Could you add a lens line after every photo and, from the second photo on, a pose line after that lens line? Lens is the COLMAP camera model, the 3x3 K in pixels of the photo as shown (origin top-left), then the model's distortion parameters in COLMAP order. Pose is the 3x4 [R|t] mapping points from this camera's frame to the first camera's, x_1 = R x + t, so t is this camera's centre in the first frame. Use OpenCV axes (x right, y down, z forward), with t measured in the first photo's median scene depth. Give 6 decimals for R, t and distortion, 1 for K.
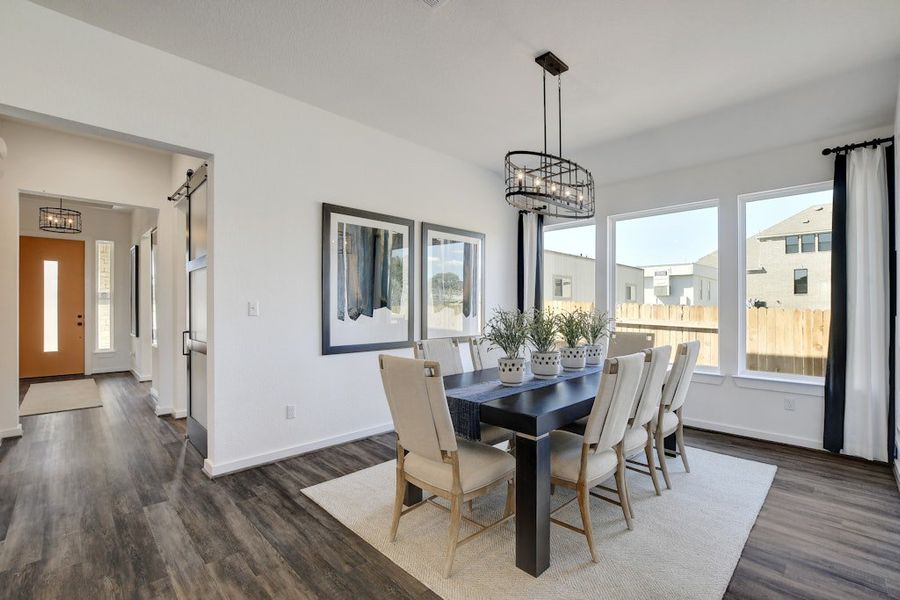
lens RADIAL K [[391.8, 0, 447.8], [0, 391.8, 306.0], [0, 0, 1]] dist [-0.014108, 0.000263]
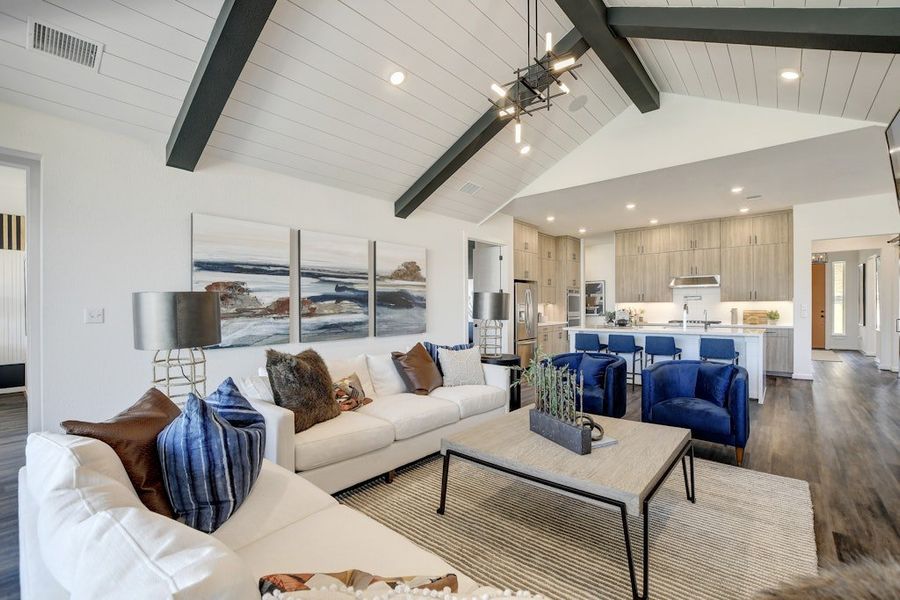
lens RADIAL K [[400.4, 0, 449.3], [0, 400.4, 309.3], [0, 0, 1]] dist [-0.016059, -0.000333]
pose [[0.094968, 0.010039, -0.995430, 1.000491], [0.008948, 0.999900, 0.010938, -0.025604], [0.995440, -0.009946, 0.094868, -1.324019]]
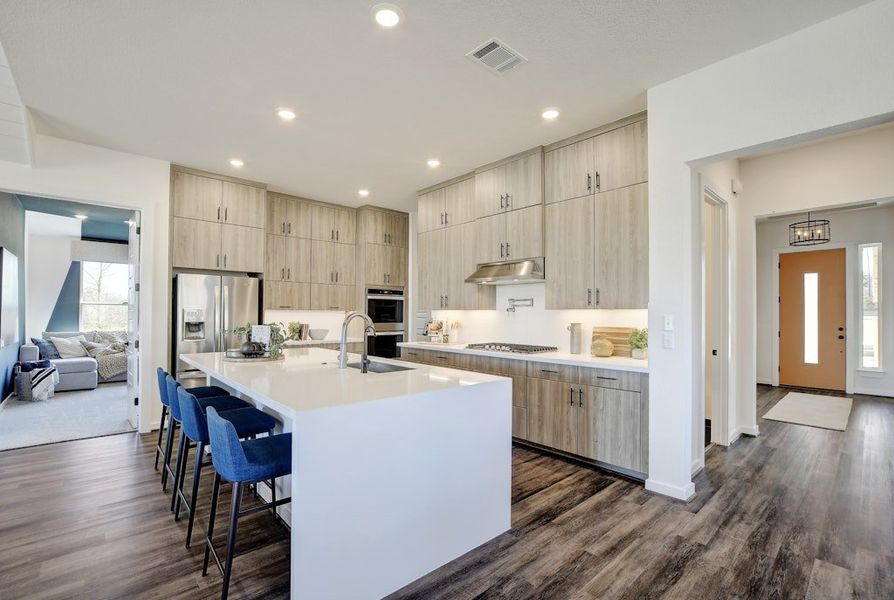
lens RADIAL K [[401.1, 0, 436.6], [0, 401.1, 310.0], [0, 0, 1]] dist [-0.013878, 0.001382]
pose [[-0.040152, -0.009272, -0.999151, 0.090024], [-0.002194, 0.999955, -0.009192, -0.017333], [0.999191, 0.001823, -0.040171, 0.126618]]
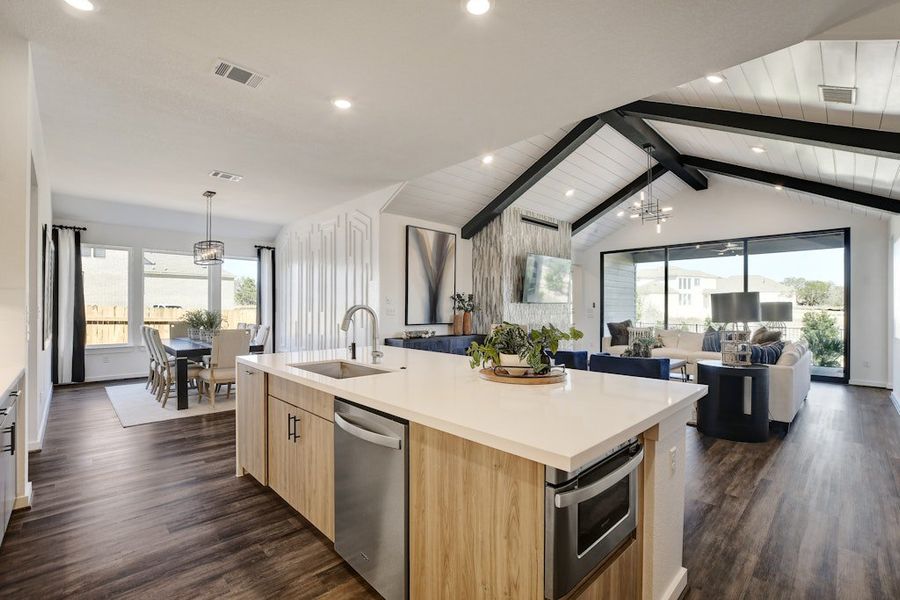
lens RADIAL K [[391.8, 0, 447.8], [0, 391.8, 306.0], [0, 0, 1]] dist [-0.014108, 0.000263]
pose [[0.015037, 0.000590, 0.999887, -1.430375], [-0.003304, 0.999994, -0.000540, -0.013968], [-0.999881, -0.003296, 0.015039, -0.267843]]
